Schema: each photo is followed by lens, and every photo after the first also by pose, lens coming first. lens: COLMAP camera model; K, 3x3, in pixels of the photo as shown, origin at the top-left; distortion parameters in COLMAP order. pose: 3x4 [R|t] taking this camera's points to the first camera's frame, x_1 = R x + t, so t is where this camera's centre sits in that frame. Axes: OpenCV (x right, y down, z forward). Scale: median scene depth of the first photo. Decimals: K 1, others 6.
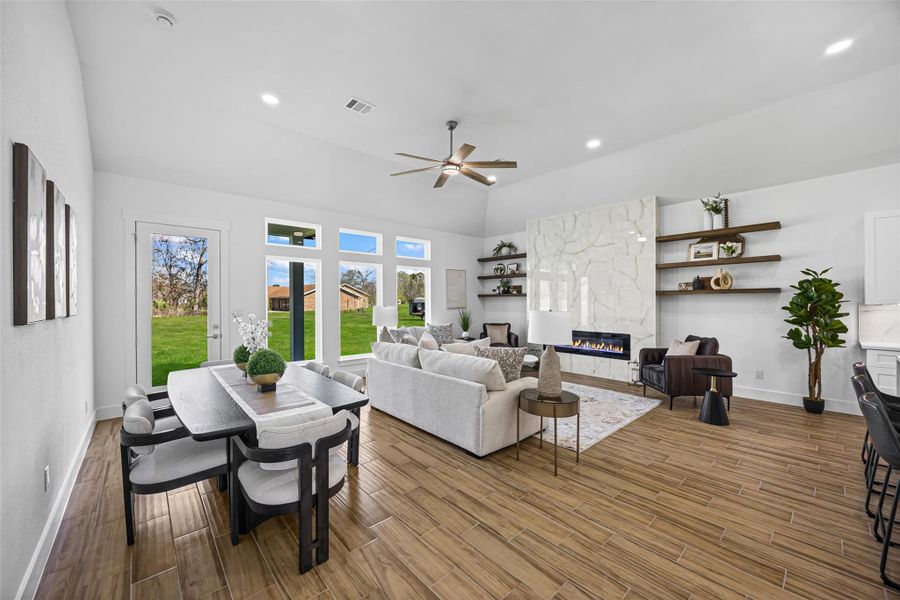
lens RADIAL K [[344.1, 0, 446.9], [0, 344.1, 299.6], [0, 0, 1]] dist [-0.001474, -0.000267]
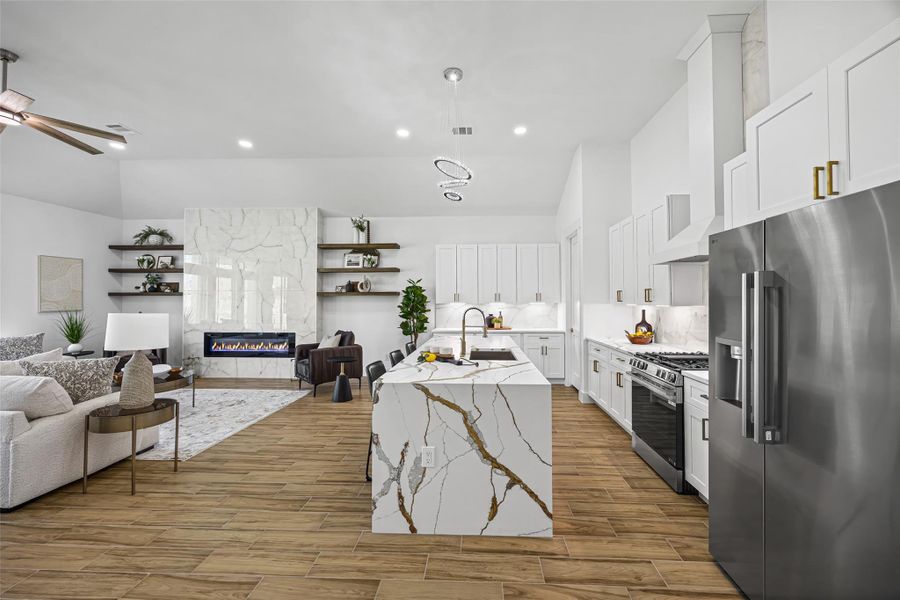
lens RADIAL K [[351.6, 0, 466.9], [0, 351.6, 293.2], [0, 0, 1]] dist [-0.001748, -0.000178]
pose [[0.695029, 0.015952, 0.718805, 0.151303], [-0.003176, 0.999812, -0.019117, -0.002550], [-0.718975, 0.011004, 0.694949, -0.167385]]
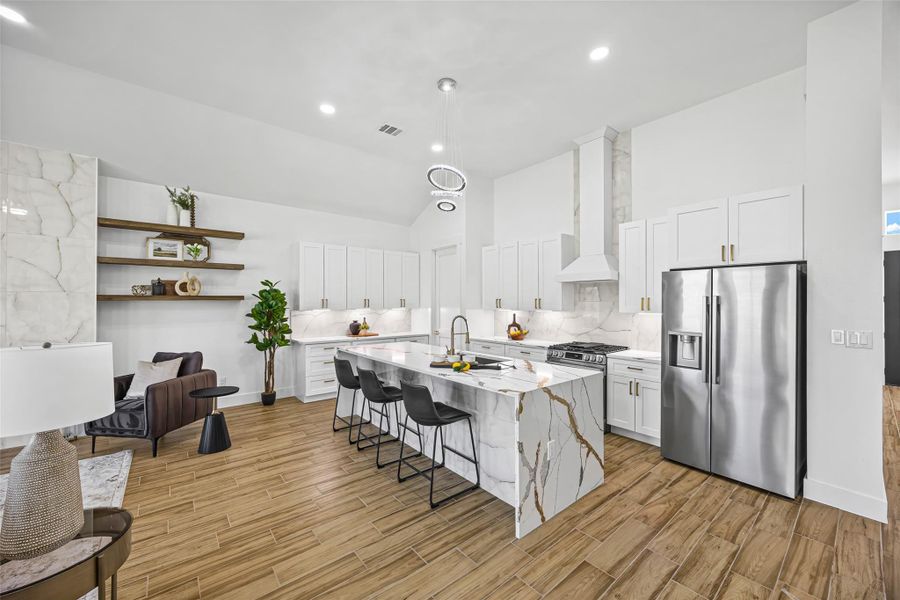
lens RADIAL K [[346.9, 0, 446.9], [0, 346.9, 300.9], [0, 0, 1]] dist [0.000588, 0.000027]
pose [[0.043031, 0.007174, 0.999048, -0.070044], [-0.004656, 0.999965, -0.006980, -0.014011], [-0.999063, -0.004352, 0.043063, 0.318638]]
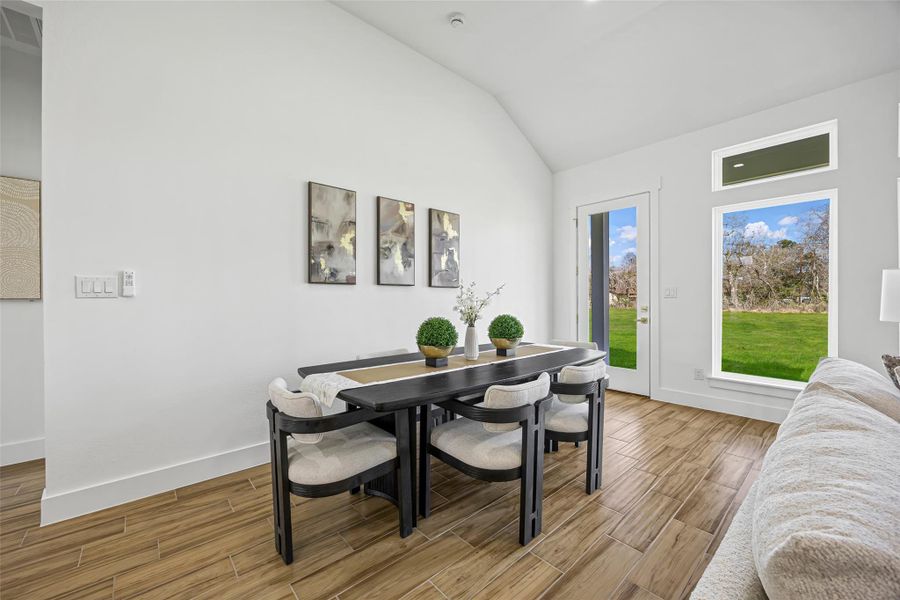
lens RADIAL K [[356.1, 0, 450.0], [0, 356.1, 300.0], [0, 0, 1]] dist [-0.001042, -0.000126]
pose [[0.002796, 0.006633, -0.999974, 0.197029], [0.007846, 0.999947, 0.006655, 0.050053], [0.999965, -0.007864, 0.002744, 0.549100]]
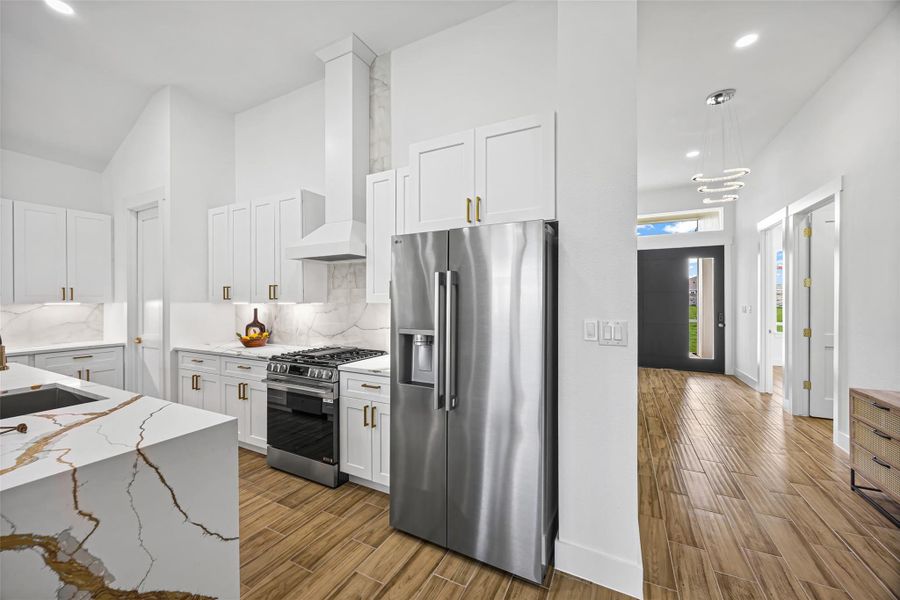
lens RADIAL K [[344.1, 0, 446.9], [0, 344.1, 299.6], [0, 0, 1]] dist [-0.001474, -0.000267]
pose [[-0.358617, 0.005449, 0.933469, 0.209781], [0.000782, 0.999984, -0.005536, 0.004941], [-0.933484, -0.001255, -0.358616, 0.008304]]
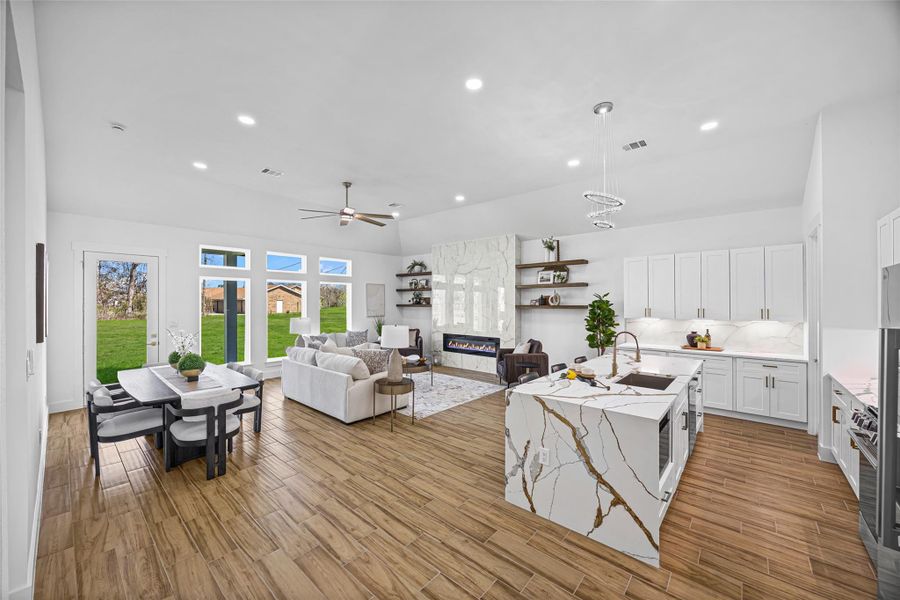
lens RADIAL K [[344.1, 0, 446.9], [0, 344.1, 299.6], [0, 0, 1]] dist [-0.001474, -0.000267]
pose [[0.993104, 0.003651, 0.117183, 0.224812], [-0.003226, 0.999988, -0.003814, -0.049528], [-0.117195, 0.003410, 0.993103, -0.346130]]
